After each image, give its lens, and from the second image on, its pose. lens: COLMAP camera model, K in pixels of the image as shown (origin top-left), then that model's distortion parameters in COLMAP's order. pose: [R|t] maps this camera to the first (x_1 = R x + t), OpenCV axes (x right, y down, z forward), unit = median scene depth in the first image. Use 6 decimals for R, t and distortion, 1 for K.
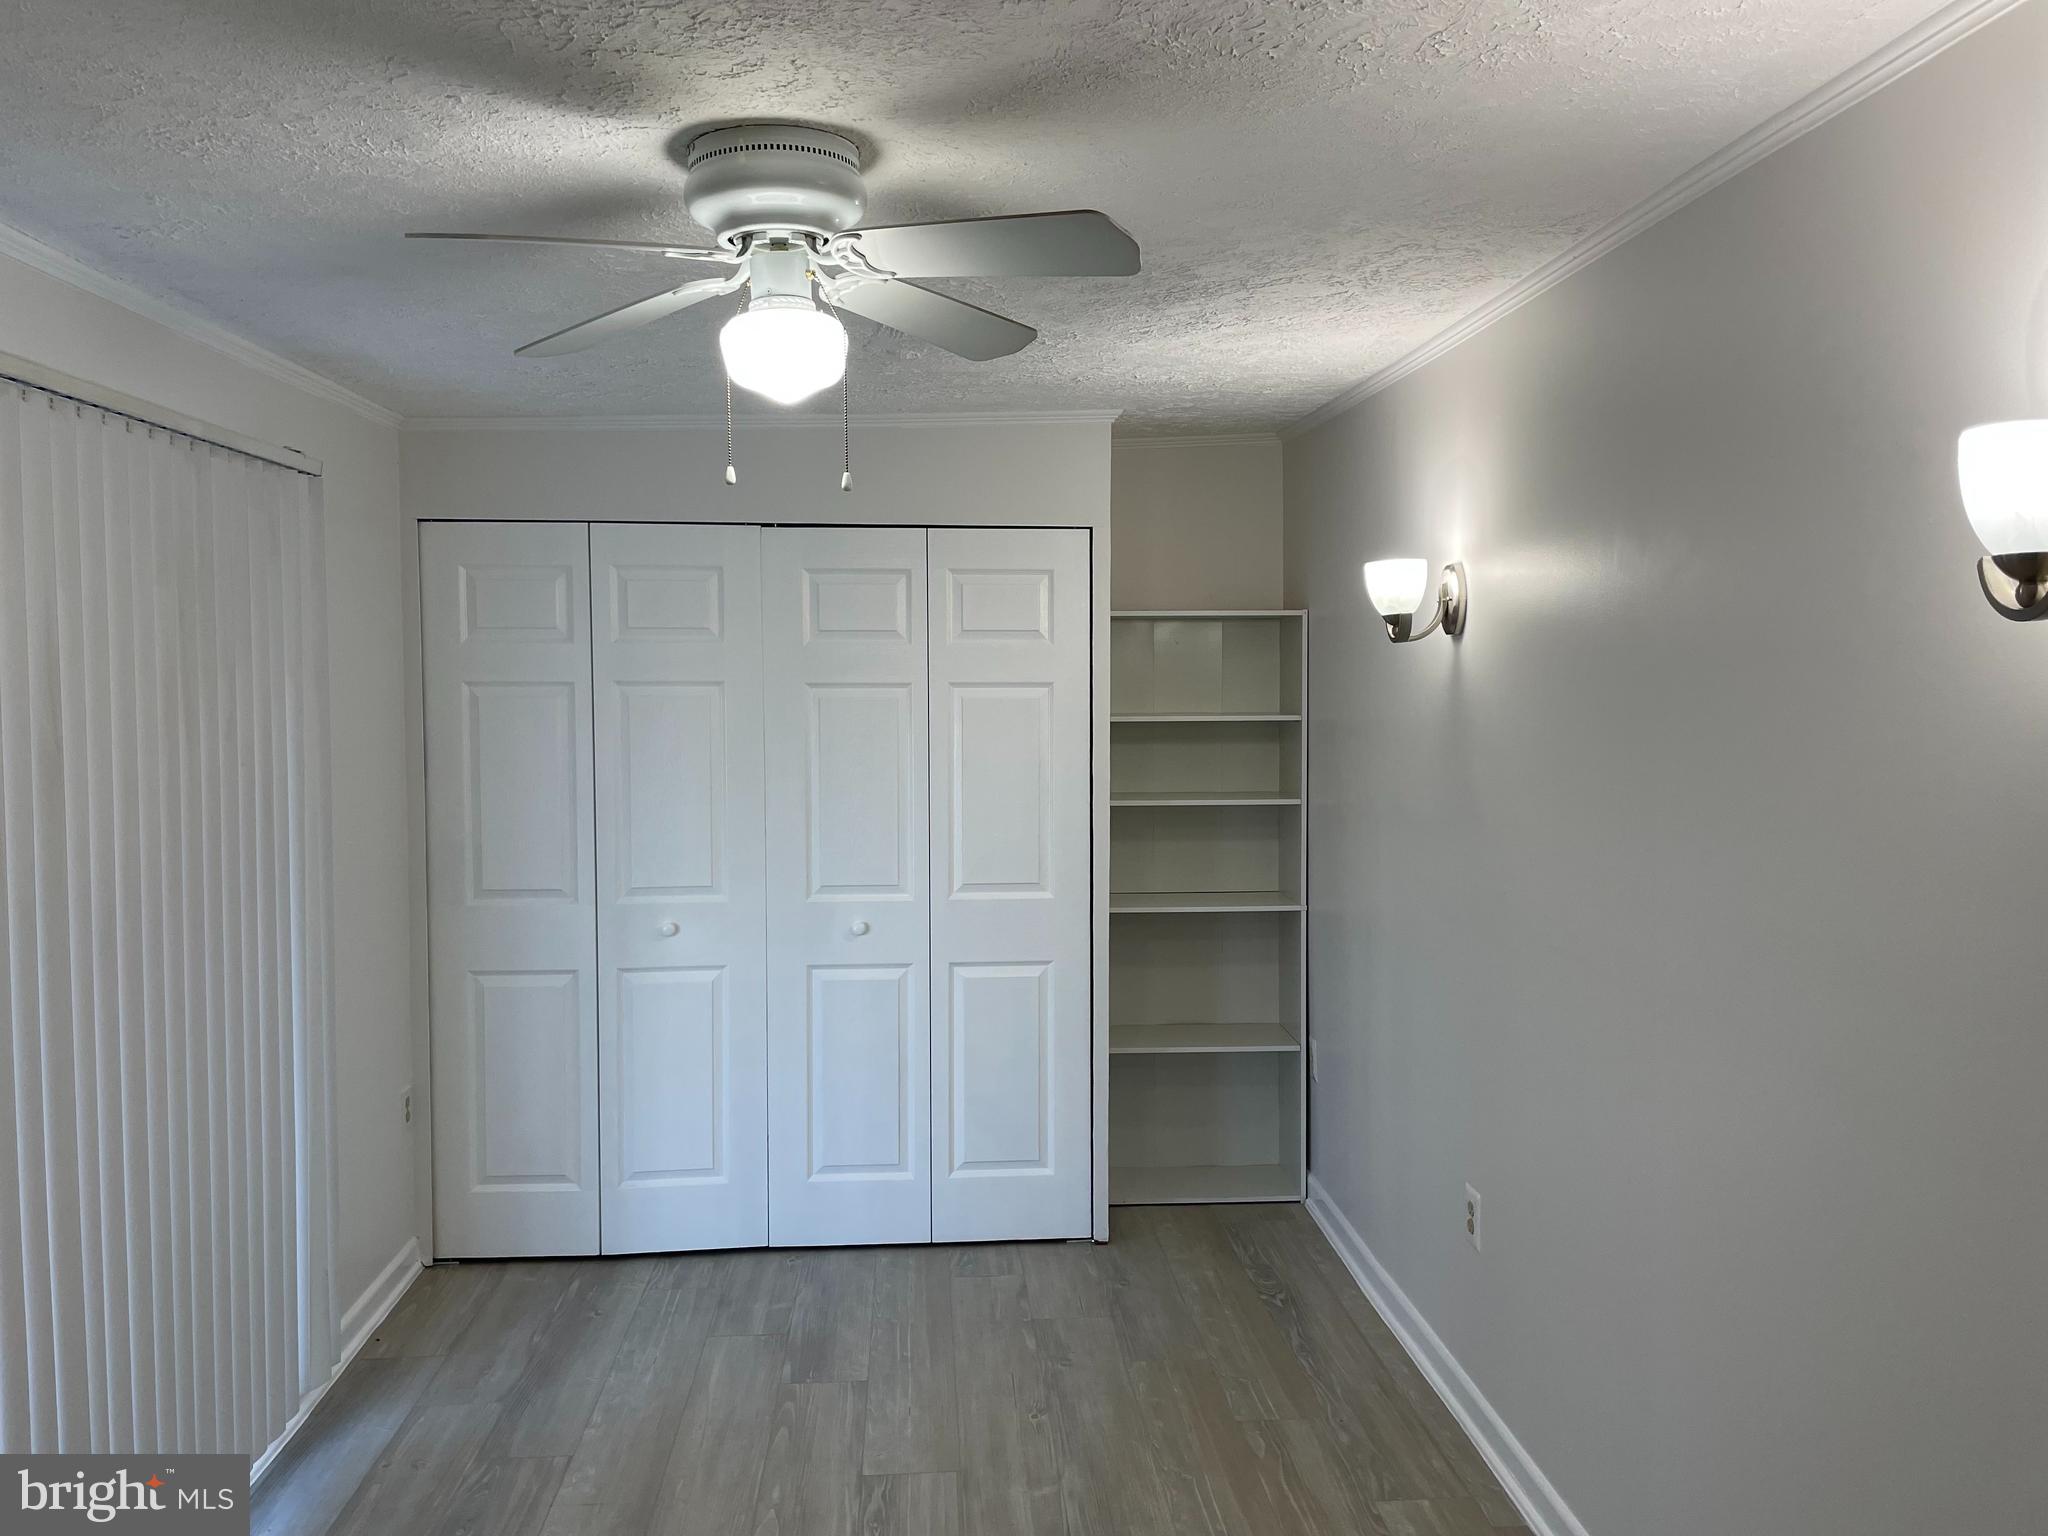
lens RADIAL K [[1564.3, 0, 1024.0], [0, 1564.3, 768.0], [0, 0, 1]] dist [0.116847, -0.164289]
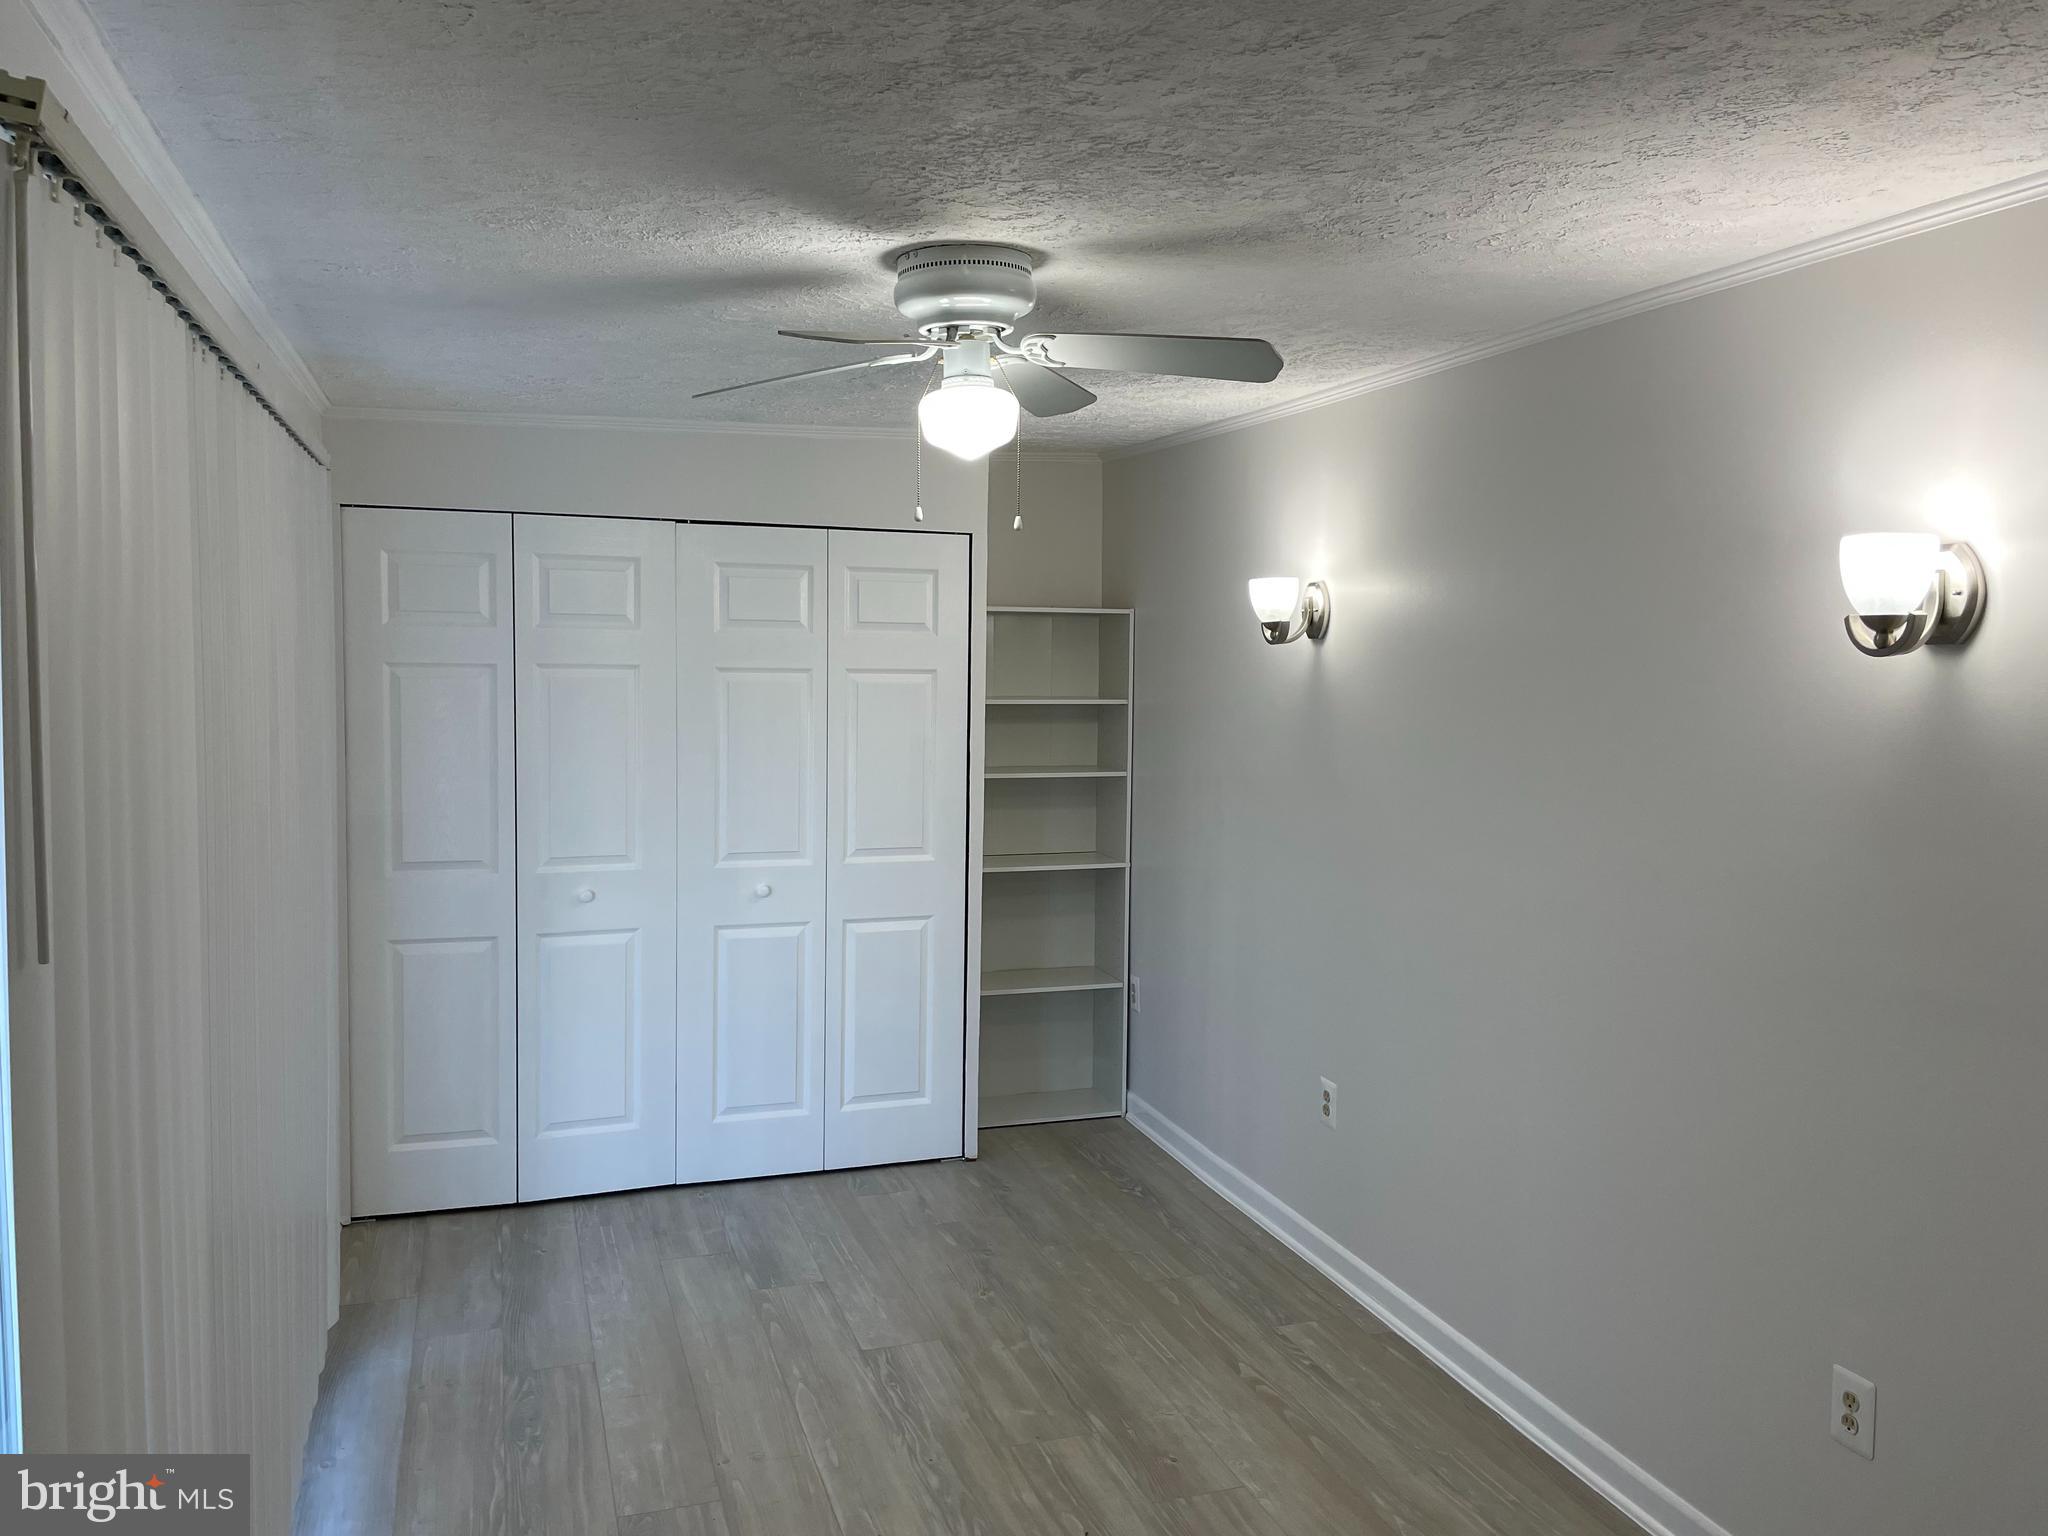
lens RADIAL K [[1564.3, 0, 1024.0], [0, 1564.3, 768.0], [0, 0, 1]] dist [0.116847, -0.164289]
pose [[0.966777, -0.004200, 0.255588, -0.212110], [-0.000022, 0.999864, 0.016512, -0.002341], [-0.255623, -0.015969, 0.966645, -0.113519]]
